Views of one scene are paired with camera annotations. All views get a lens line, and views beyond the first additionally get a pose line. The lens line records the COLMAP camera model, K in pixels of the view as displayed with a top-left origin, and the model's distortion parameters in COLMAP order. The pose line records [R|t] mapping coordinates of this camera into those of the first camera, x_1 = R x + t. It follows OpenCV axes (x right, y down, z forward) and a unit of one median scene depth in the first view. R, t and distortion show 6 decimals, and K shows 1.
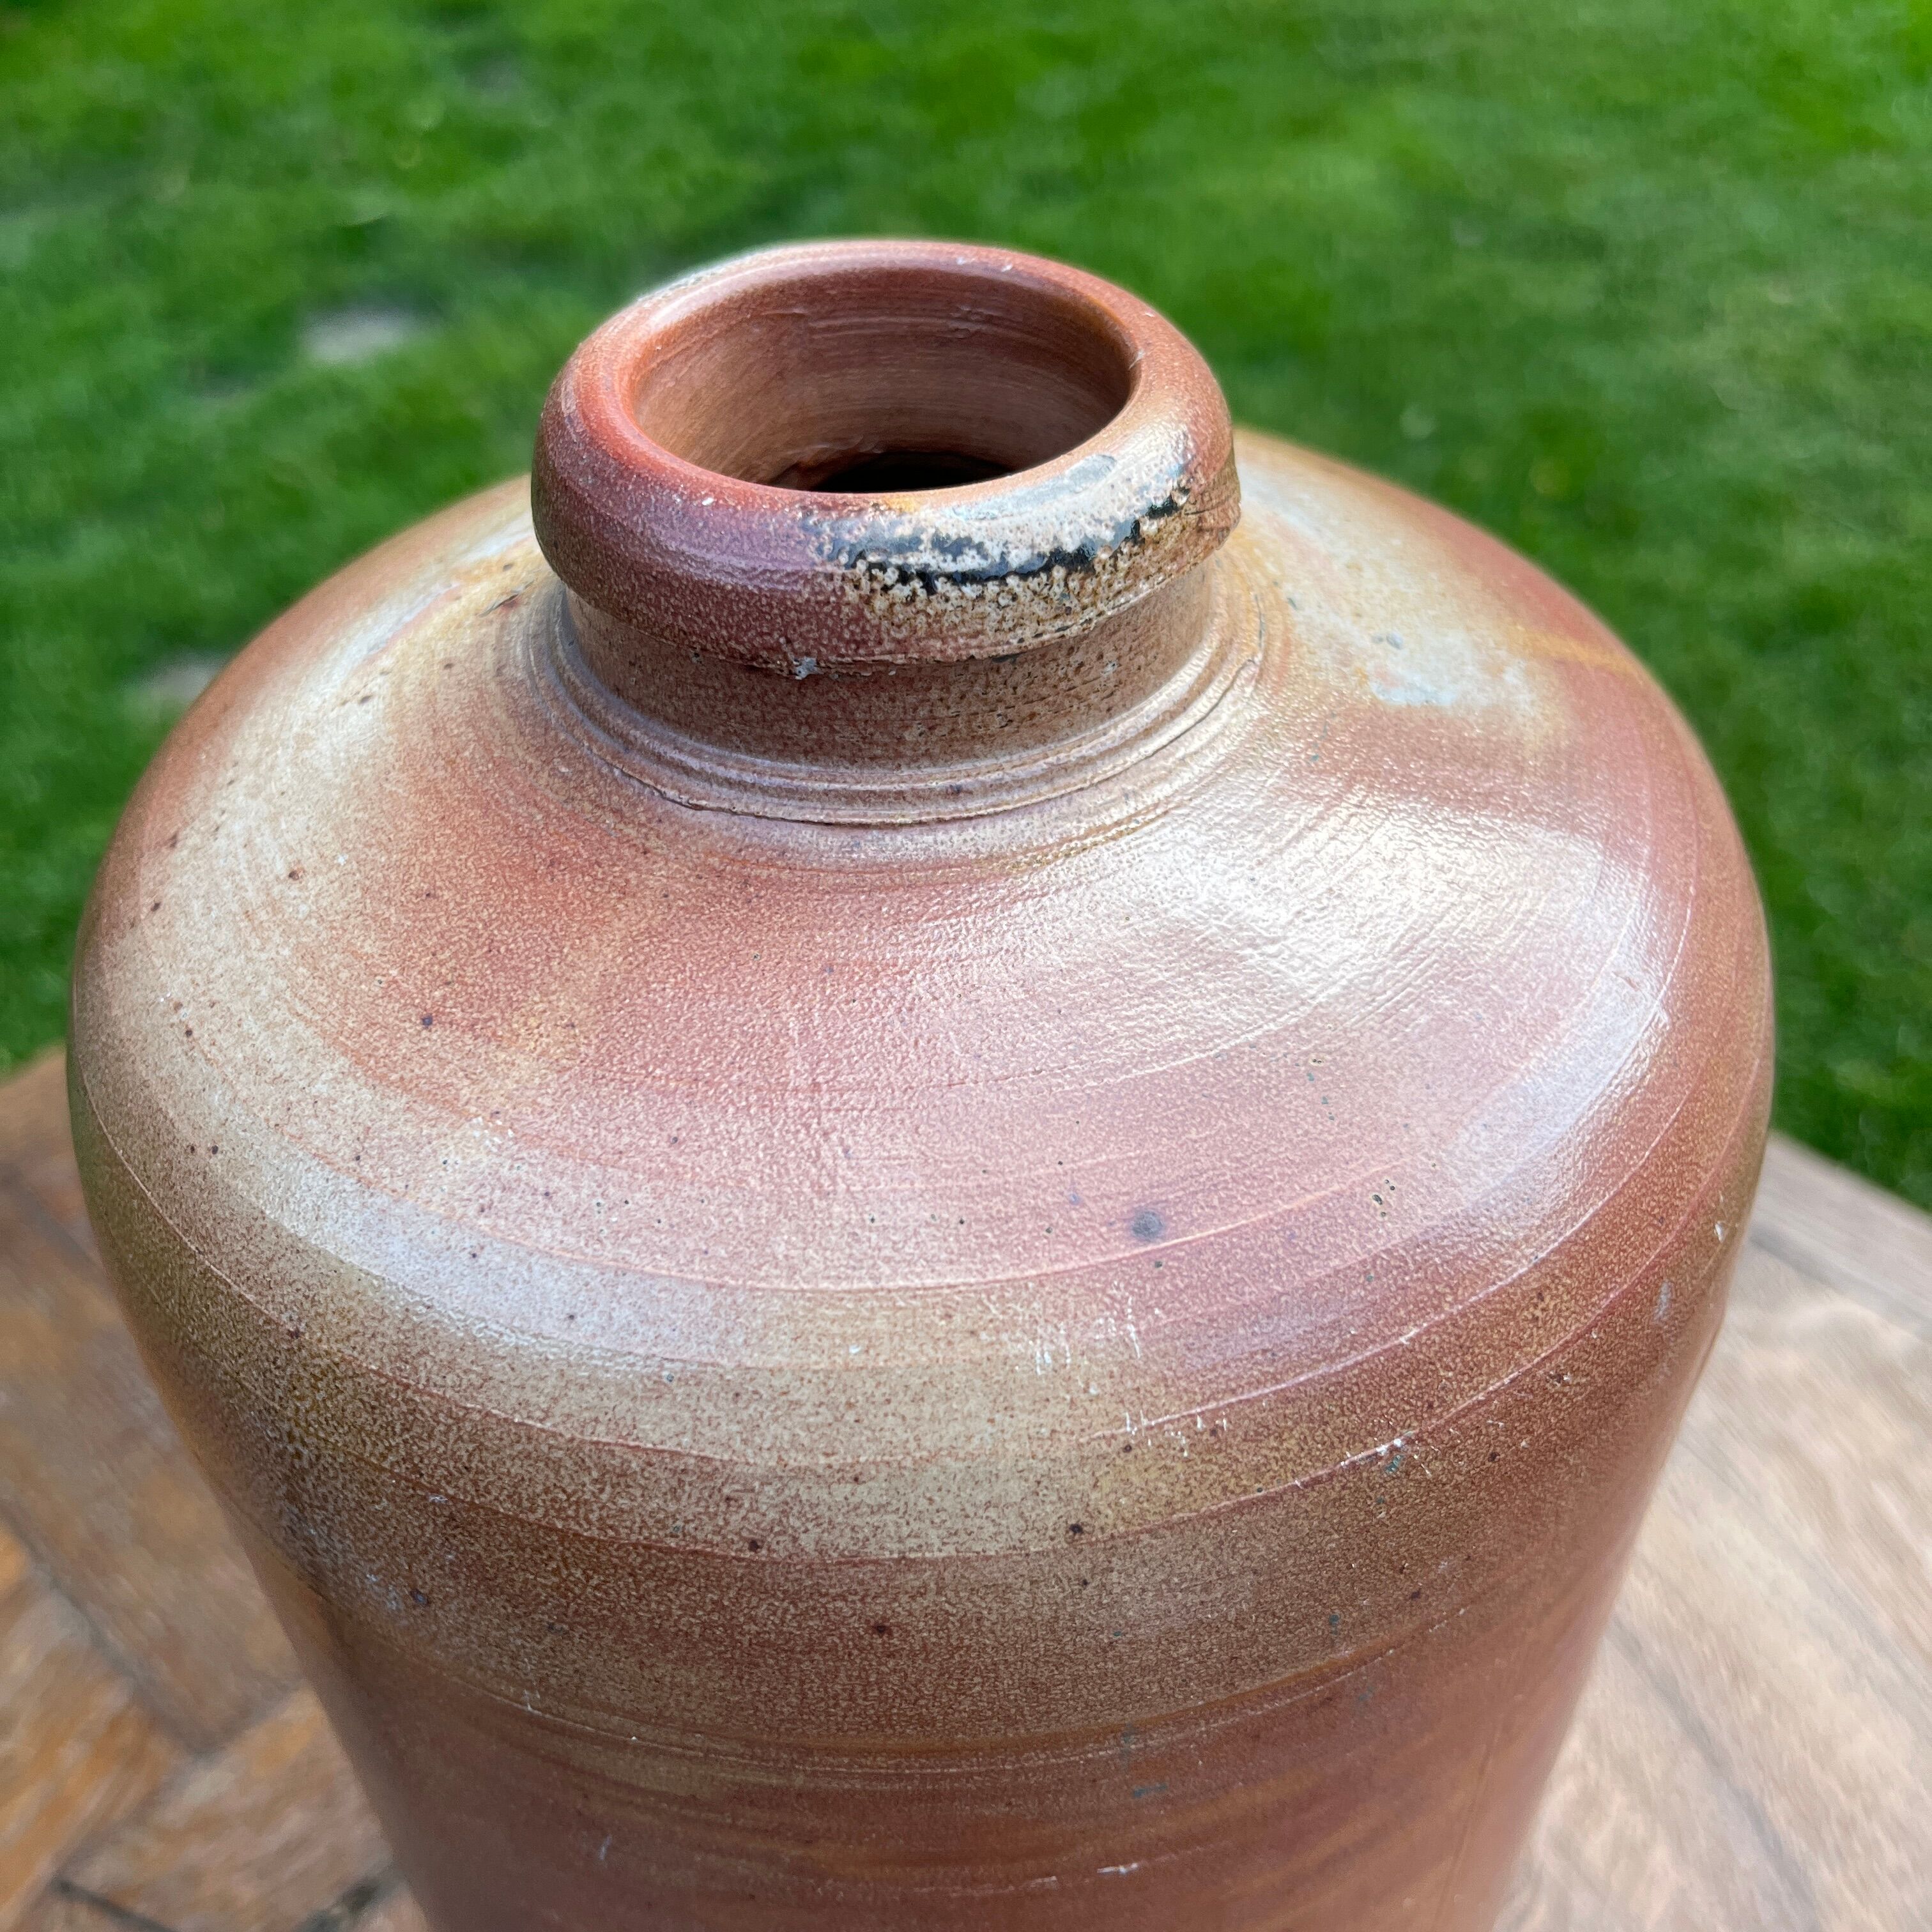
lens RADIAL K [[1998.6, 0, 968.0], [0, 1998.6, 995.0], [0, 0, 1]] dist [0.004431, 0.000000]
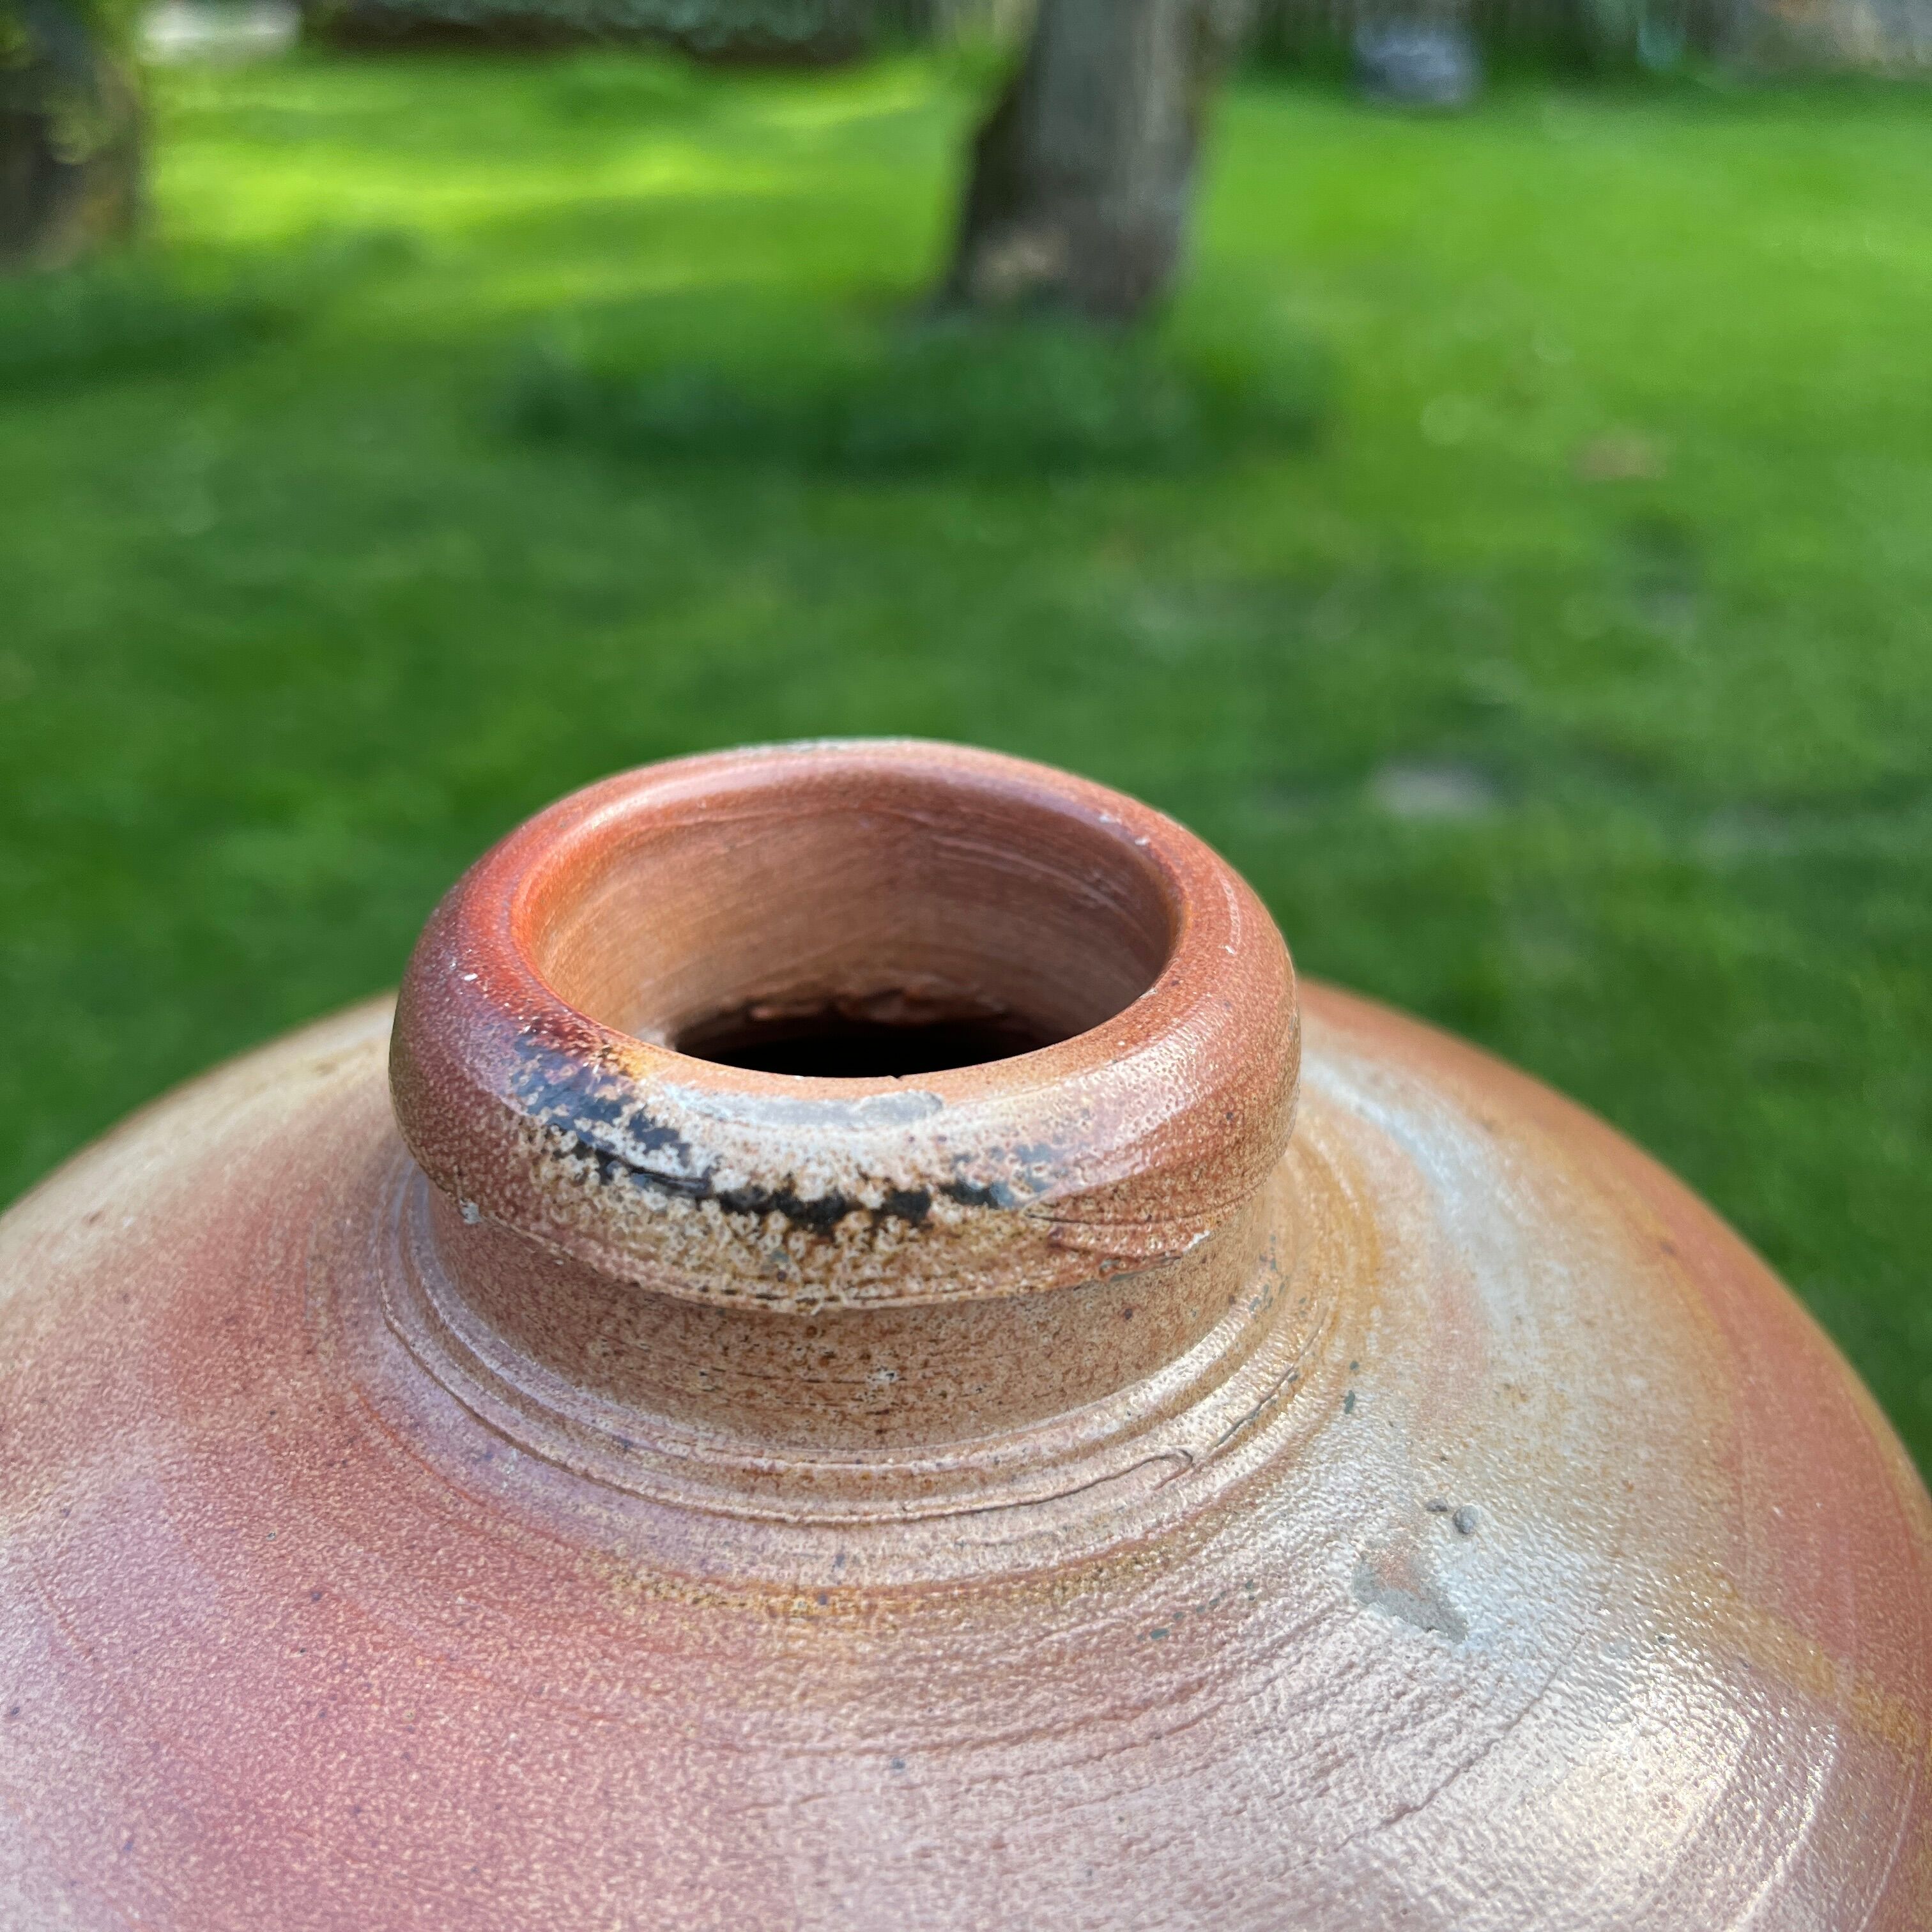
lens RADIAL K [[1998.6, 0, 970.8], [0, 1998.6, 965.3], [0, 0, 1]] dist [0.004431, 0.000000]
pose [[0.810549, 0.307140, -0.498674, 0.424405], [-0.416943, 0.900567, -0.123032, -0.232973], [0.411301, 0.307642, 0.858014, 0.387704]]
